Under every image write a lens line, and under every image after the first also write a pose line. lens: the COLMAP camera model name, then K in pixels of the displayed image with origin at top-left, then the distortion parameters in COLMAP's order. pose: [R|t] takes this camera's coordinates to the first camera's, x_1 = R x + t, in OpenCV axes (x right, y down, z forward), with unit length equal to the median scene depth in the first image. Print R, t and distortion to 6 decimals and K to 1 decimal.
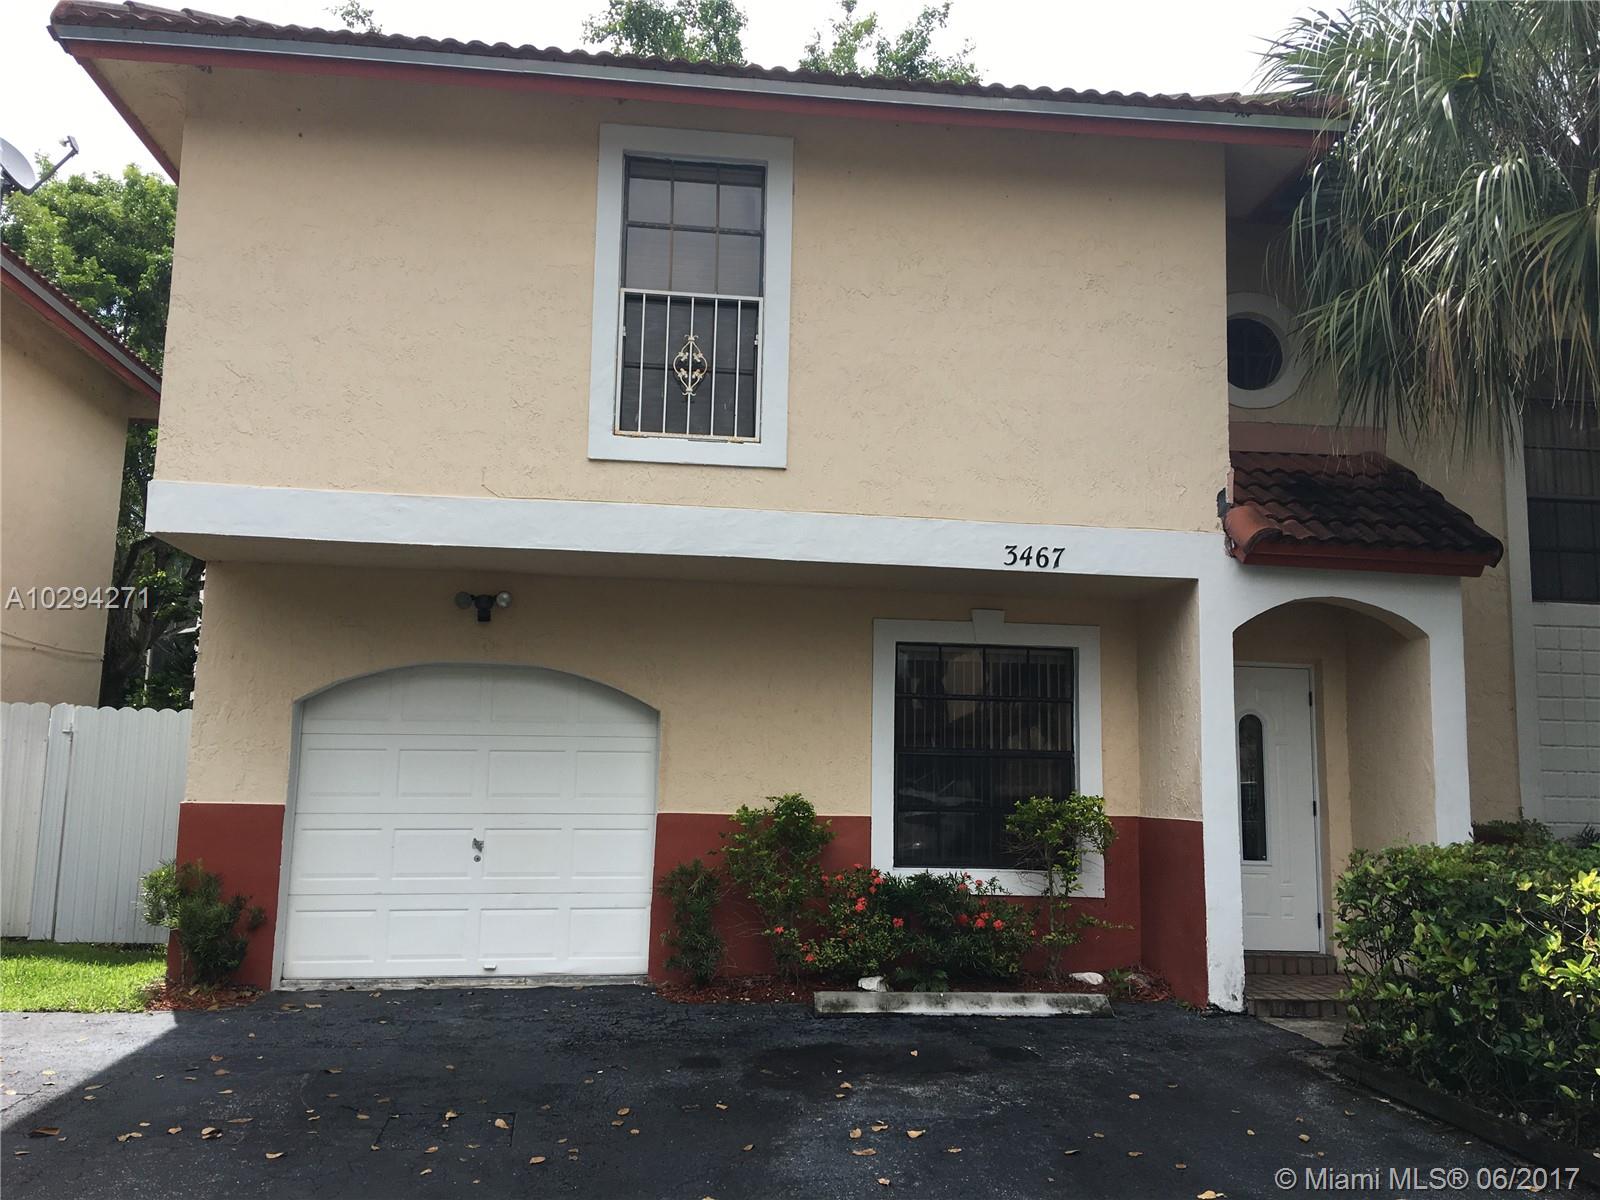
lens RADIAL K [[1347.6, 0, 767.2], [0, 1347.6, 591.6], [0, 0, 1]] dist [0.127001, -0.189076]
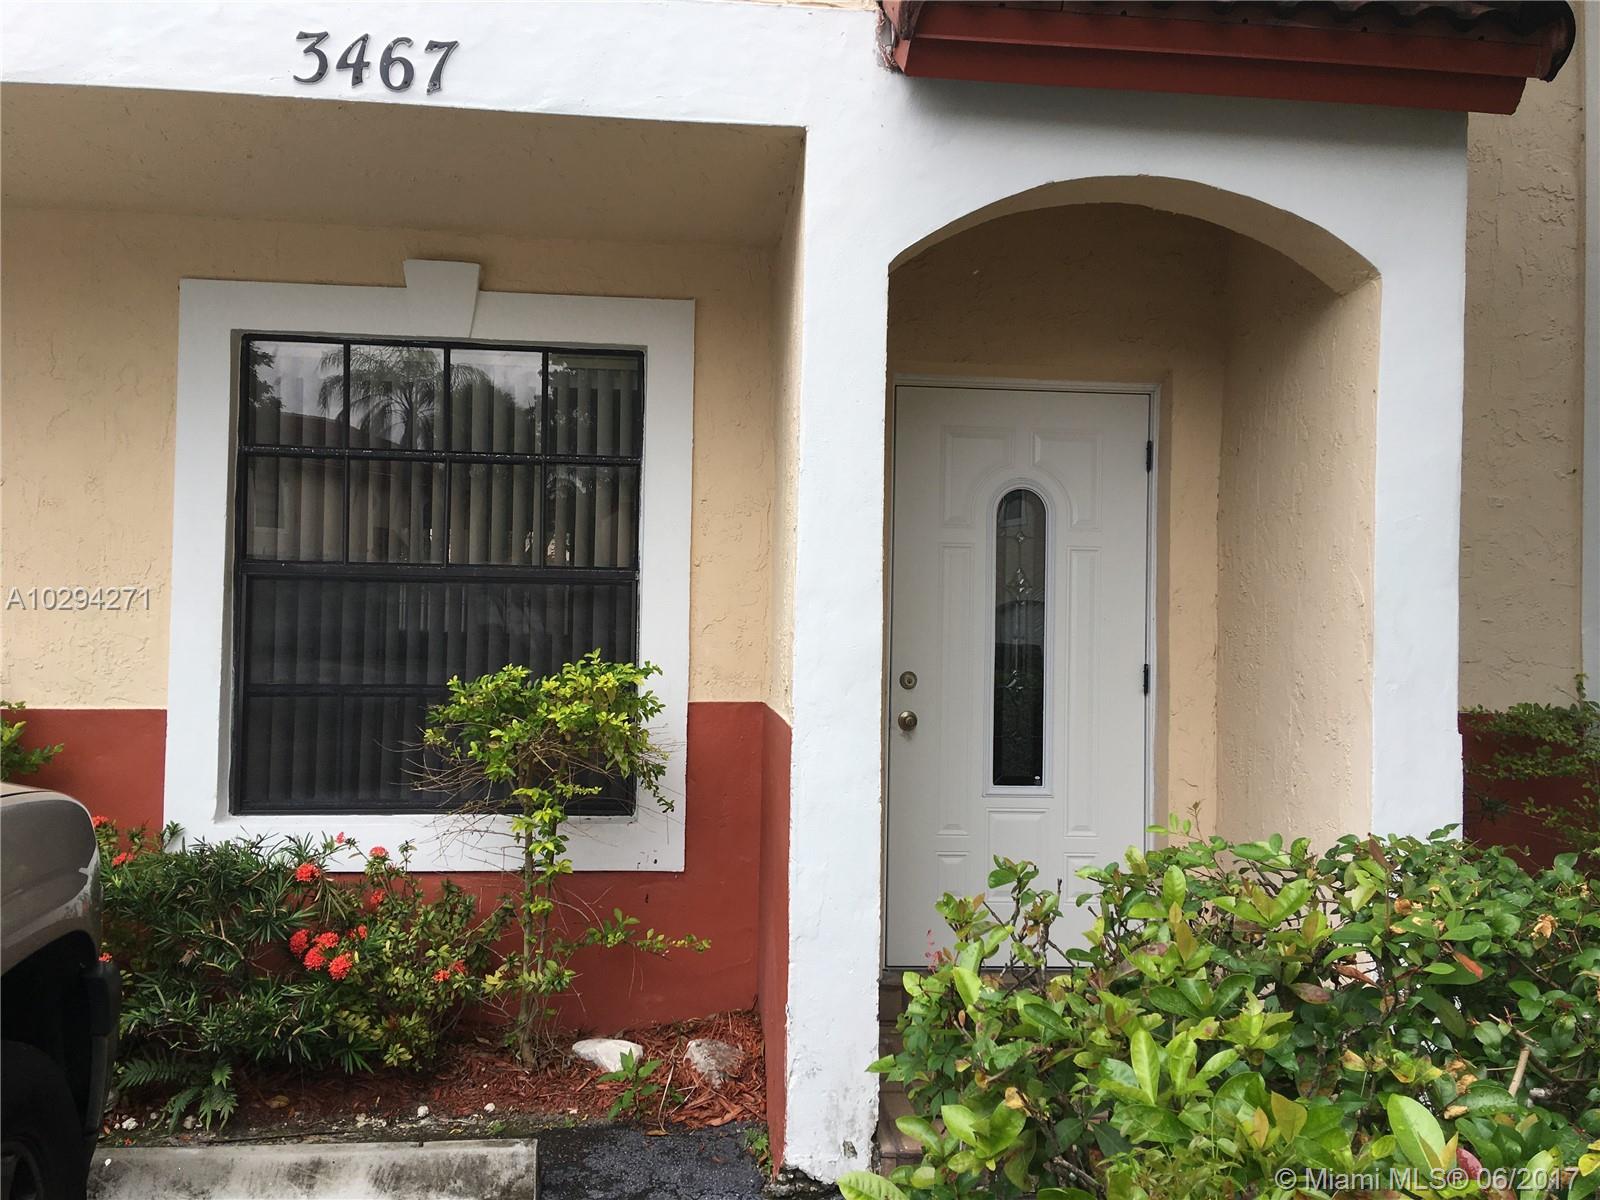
lens RADIAL K [[1347.6, 0, 767.2], [0, 1347.6, 591.6], [0, 0, 1]] dist [0.127001, -0.189076]
pose [[0.999488, -0.006094, -0.031395, 0.317200], [0.009698, 0.993207, 0.115957, 0.079203], [0.030475, -0.116202, 0.992758, 0.588651]]
